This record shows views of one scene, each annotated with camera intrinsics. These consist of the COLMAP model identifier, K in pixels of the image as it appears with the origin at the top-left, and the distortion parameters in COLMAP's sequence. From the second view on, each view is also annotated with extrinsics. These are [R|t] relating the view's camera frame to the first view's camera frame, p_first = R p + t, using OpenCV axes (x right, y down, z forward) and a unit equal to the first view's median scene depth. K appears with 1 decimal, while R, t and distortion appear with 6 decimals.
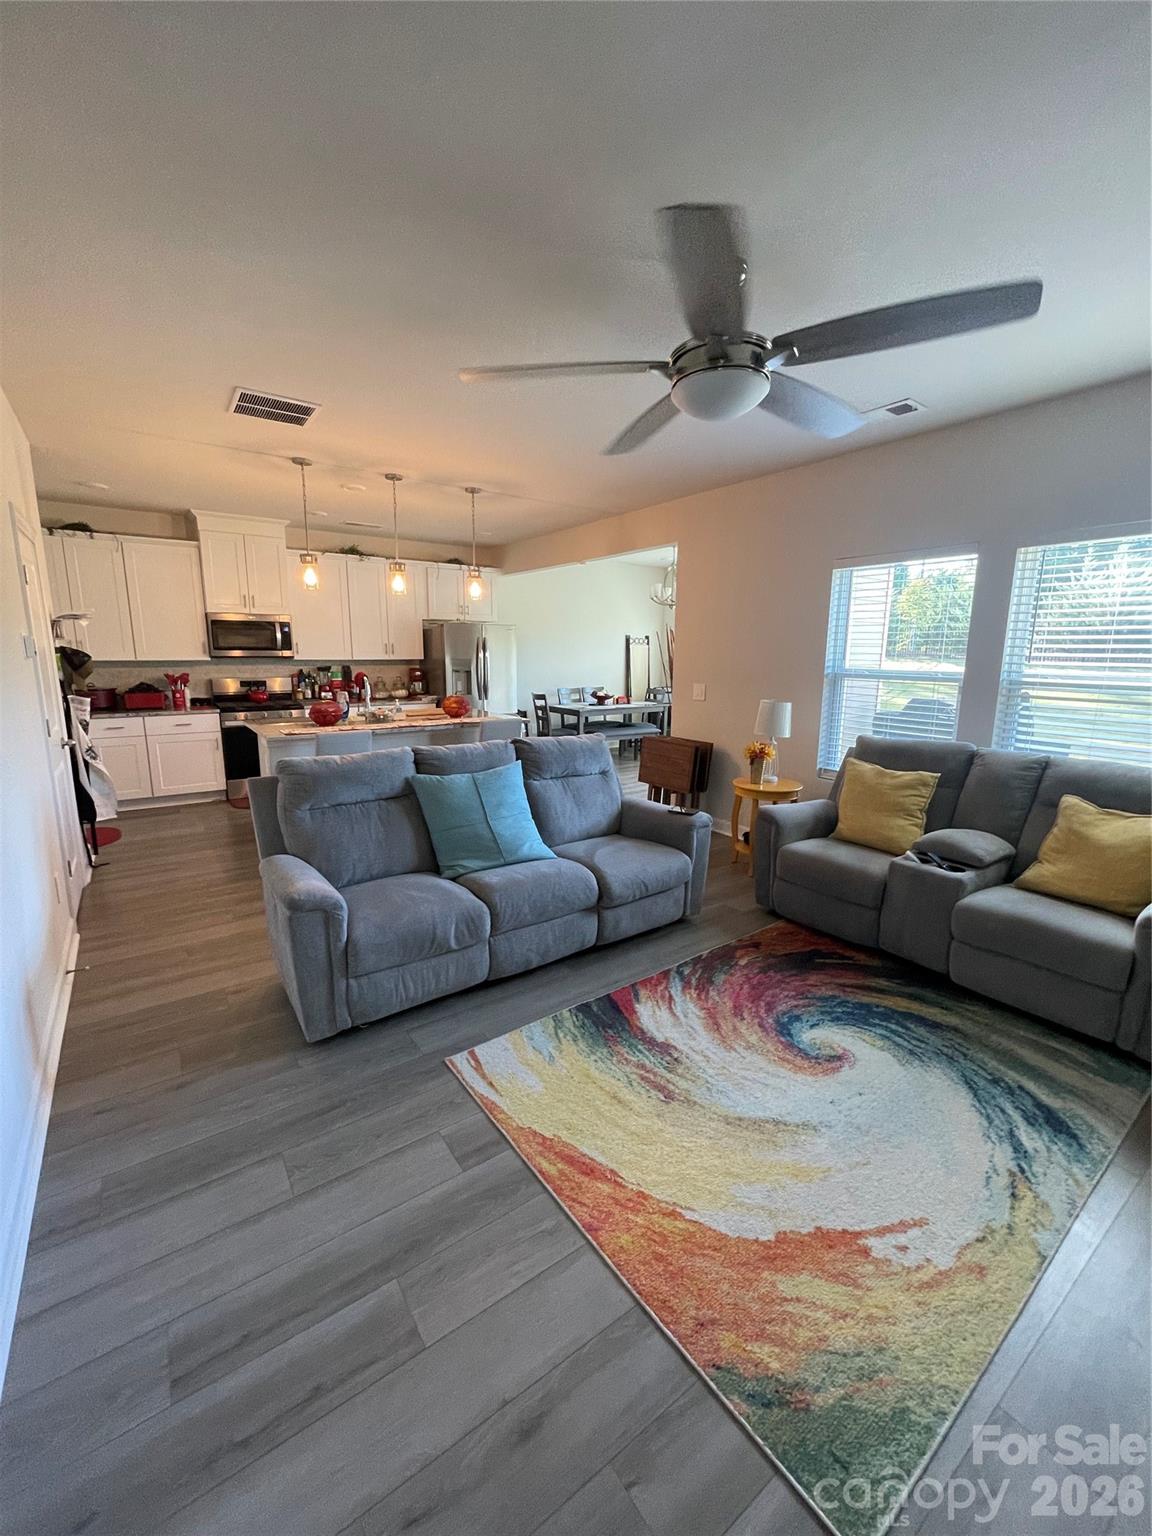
lens RADIAL K [[624.4, 0, 576.0], [0, 624.4, 768.0], [0, 0, 1]] dist [-0.002037, -0.000194]
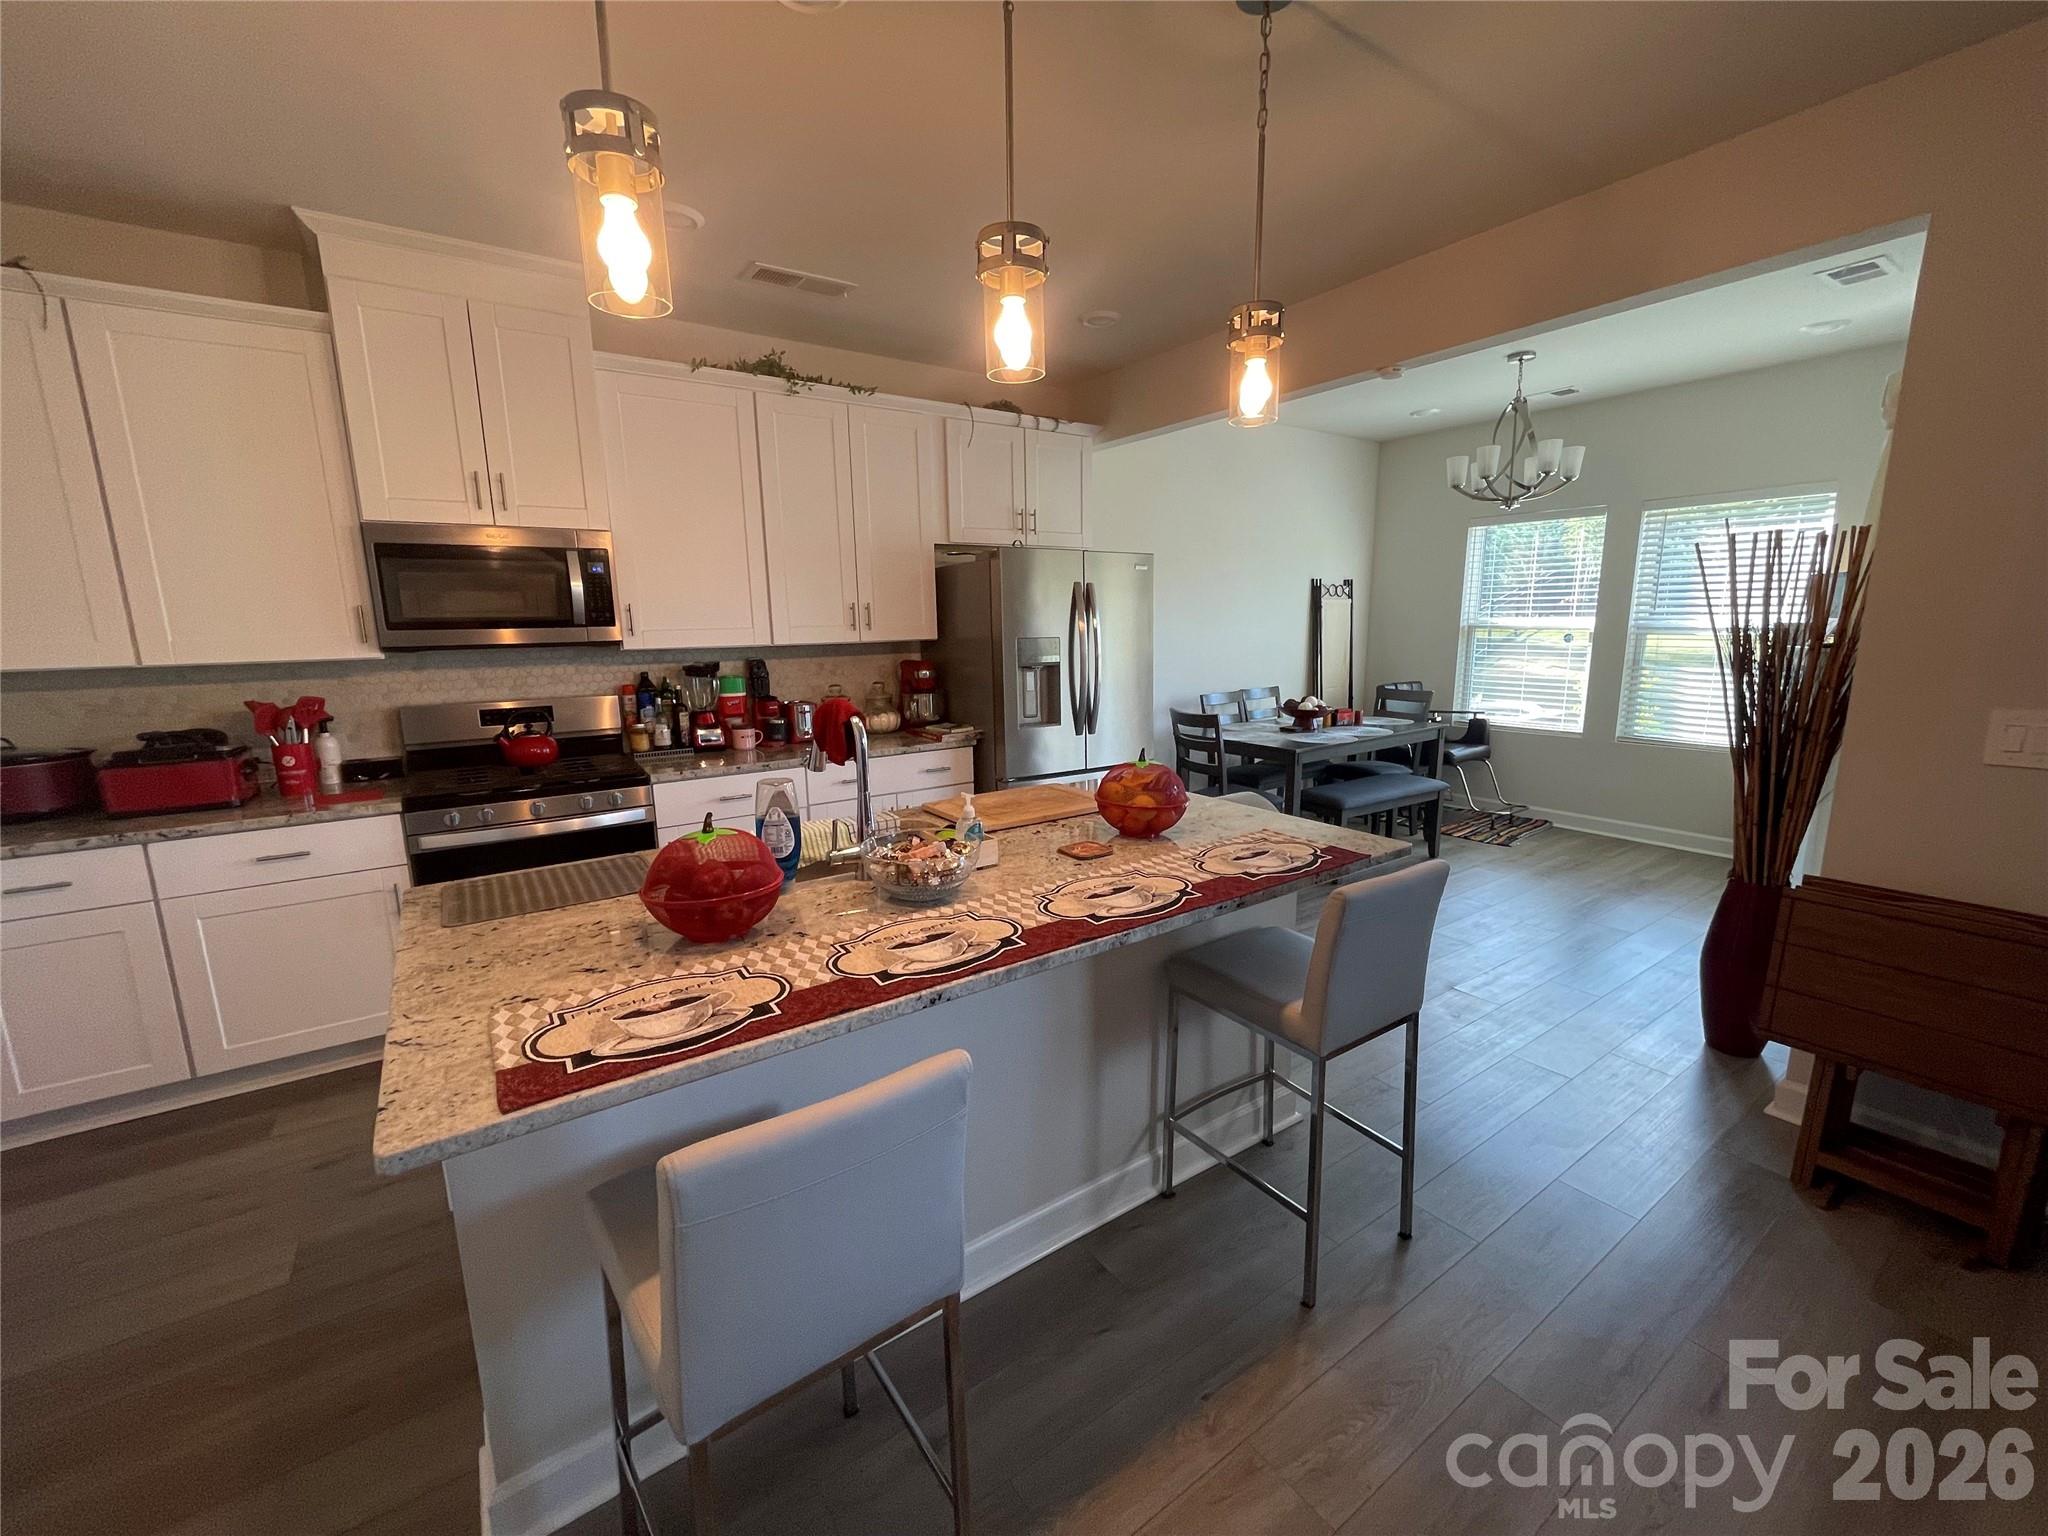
lens RADIAL K [[832.5, 0, 1024.0], [0, 832.5, 768.0], [0, 0, 1]] dist [-0.002037, -0.000194]
pose [[0.999628, -0.022961, -0.014733, -0.191375], [0.022821, 0.999693, -0.009642, -0.086480], [0.014950, 0.009302, 0.999845, 0.471731]]
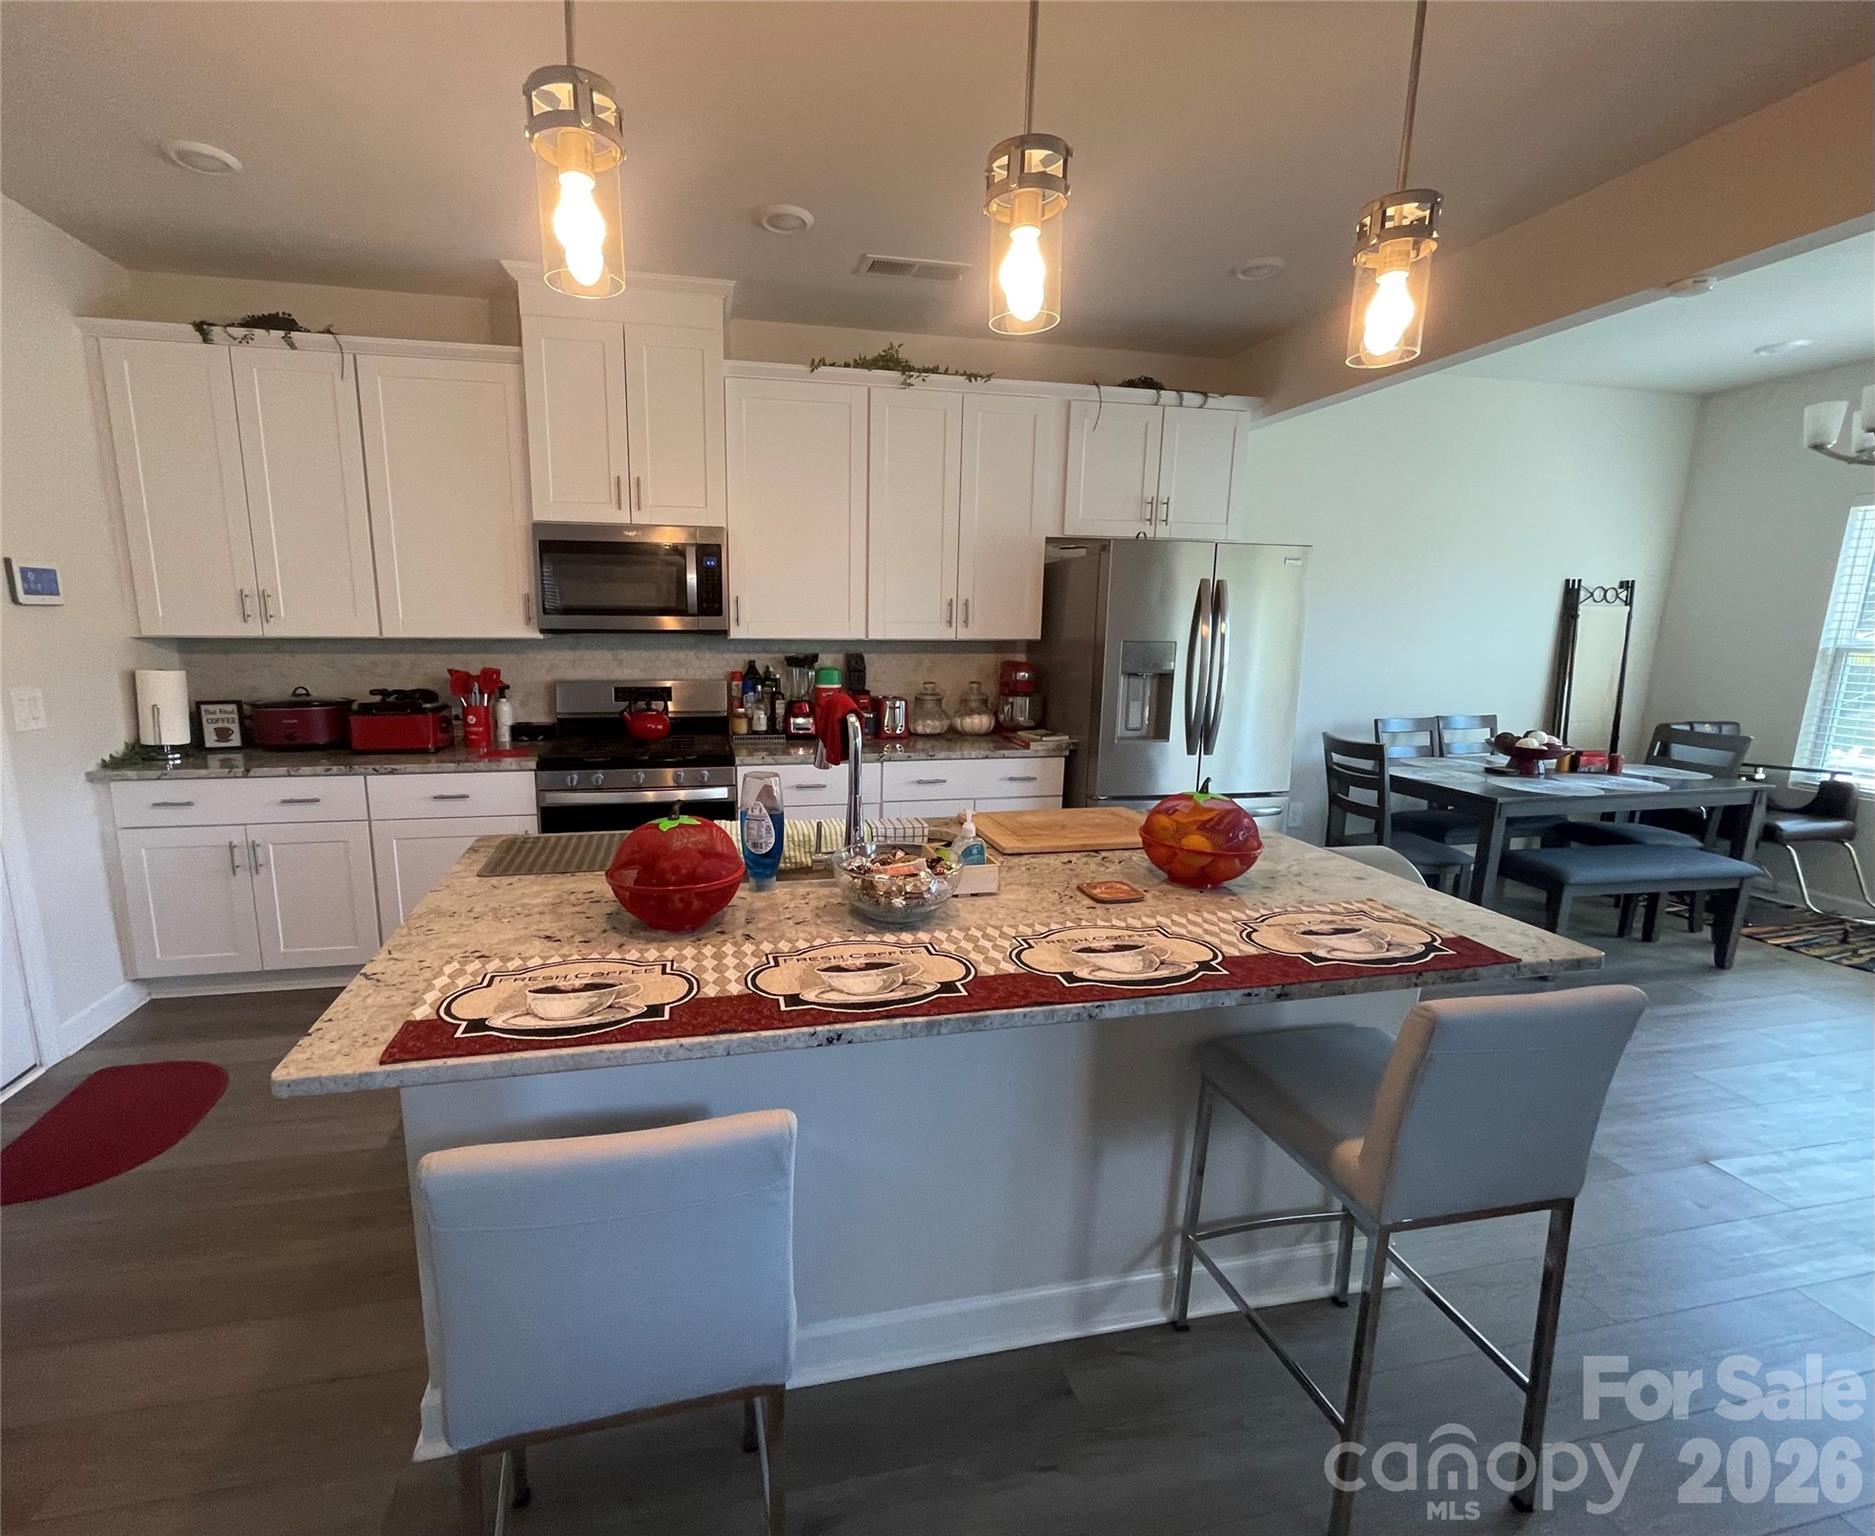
lens RADIAL K [[832.1, 0, 845.6], [0, 832.1, 768.2], [0, 0, 1]] dist [-0.002193, -0.000729]
pose [[0.914764, 0.070453, -0.397799, -0.151931], [-0.076315, 0.997083, 0.001097, -0.090566], [0.396716, 0.029354, 0.917472, 0.506200]]
